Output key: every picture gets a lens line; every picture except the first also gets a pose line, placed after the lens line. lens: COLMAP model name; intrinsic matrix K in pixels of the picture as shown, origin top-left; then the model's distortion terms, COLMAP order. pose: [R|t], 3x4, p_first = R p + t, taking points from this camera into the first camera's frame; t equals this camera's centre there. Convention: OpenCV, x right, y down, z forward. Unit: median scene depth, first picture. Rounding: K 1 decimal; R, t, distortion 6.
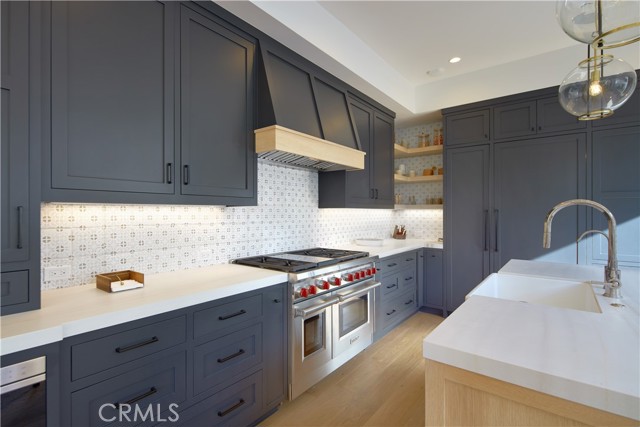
lens RADIAL K [[313.9, 0, 320.0], [0, 313.9, 213.5], [0, 0, 1]] dist [0.016653, 0.000702]
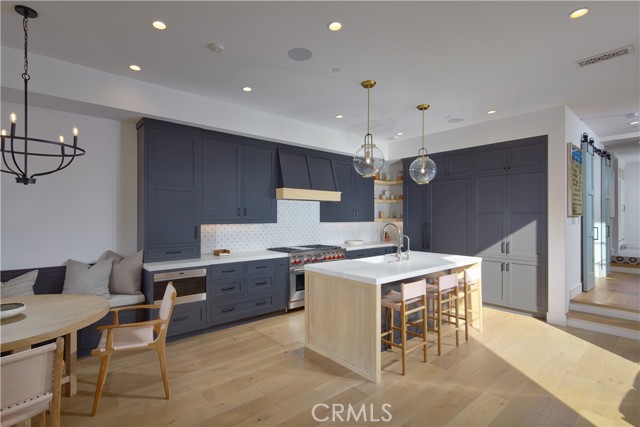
lens RADIAL K [[309.5, 0, 320.0], [0, 309.5, 213.5], [0, 0, 1]] dist [0.001524, 0.000050]
pose [[0.978611, -0.004312, -0.205677, 0.569414], [0.000239, 0.999803, -0.019822, -0.050481], [0.205722, 0.019349, 0.978419, -1.108938]]
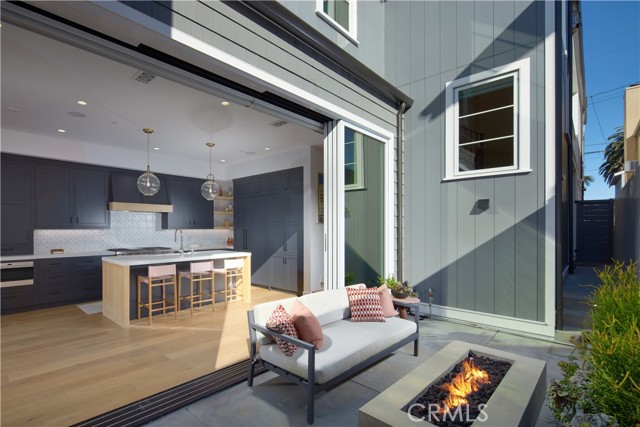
lens RADIAL K [[307.5, 0, 317.1], [0, 307.5, 228.1], [0, 0, 1]] dist [-0.029084, -0.000121]
pose [[0.997964, -0.004521, -0.063624, 1.953810], [0.003808, 0.999929, -0.011322, 0.004119], [0.063671, 0.011056, 0.997910, -1.708536]]
